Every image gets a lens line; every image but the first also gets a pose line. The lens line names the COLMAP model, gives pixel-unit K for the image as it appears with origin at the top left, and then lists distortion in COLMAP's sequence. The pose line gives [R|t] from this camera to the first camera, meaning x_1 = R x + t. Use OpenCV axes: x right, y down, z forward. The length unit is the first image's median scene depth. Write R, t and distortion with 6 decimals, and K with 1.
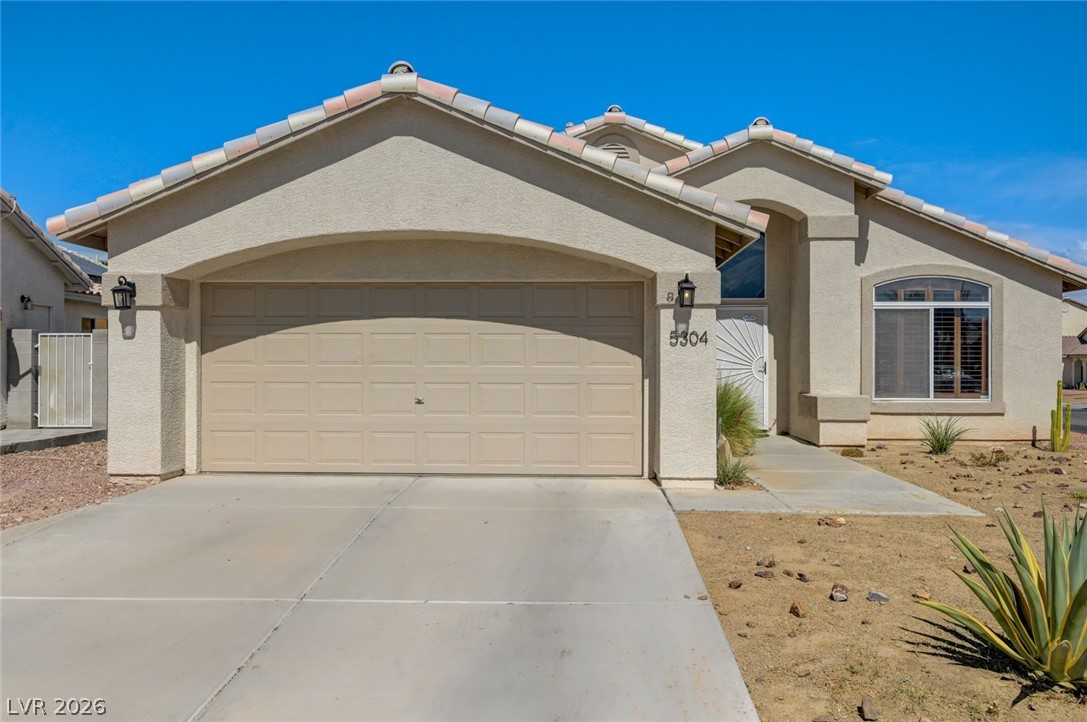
lens RADIAL K [[959.0, 0, 549.2], [0, 959.0, 368.0], [0, 0, 1]] dist [-0.005581, 0.007516]
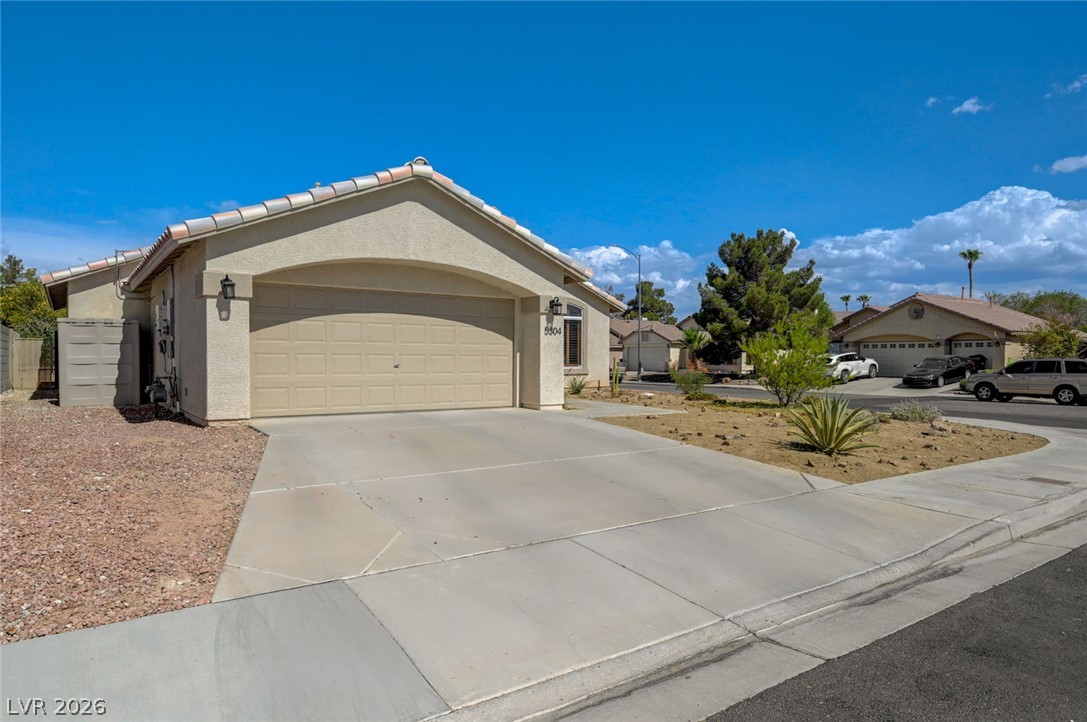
lens RADIAL K [[657.5, 0, 543.6], [0, 657.5, 366.7], [0, 0, 1]] dist [-0.003004, -0.003247]
pose [[0.790788, -0.006586, 0.612054, -0.580089], [-0.003155, 0.999885, 0.014835, 0.017627], [-0.612082, -0.013663, 0.790676, -0.017350]]
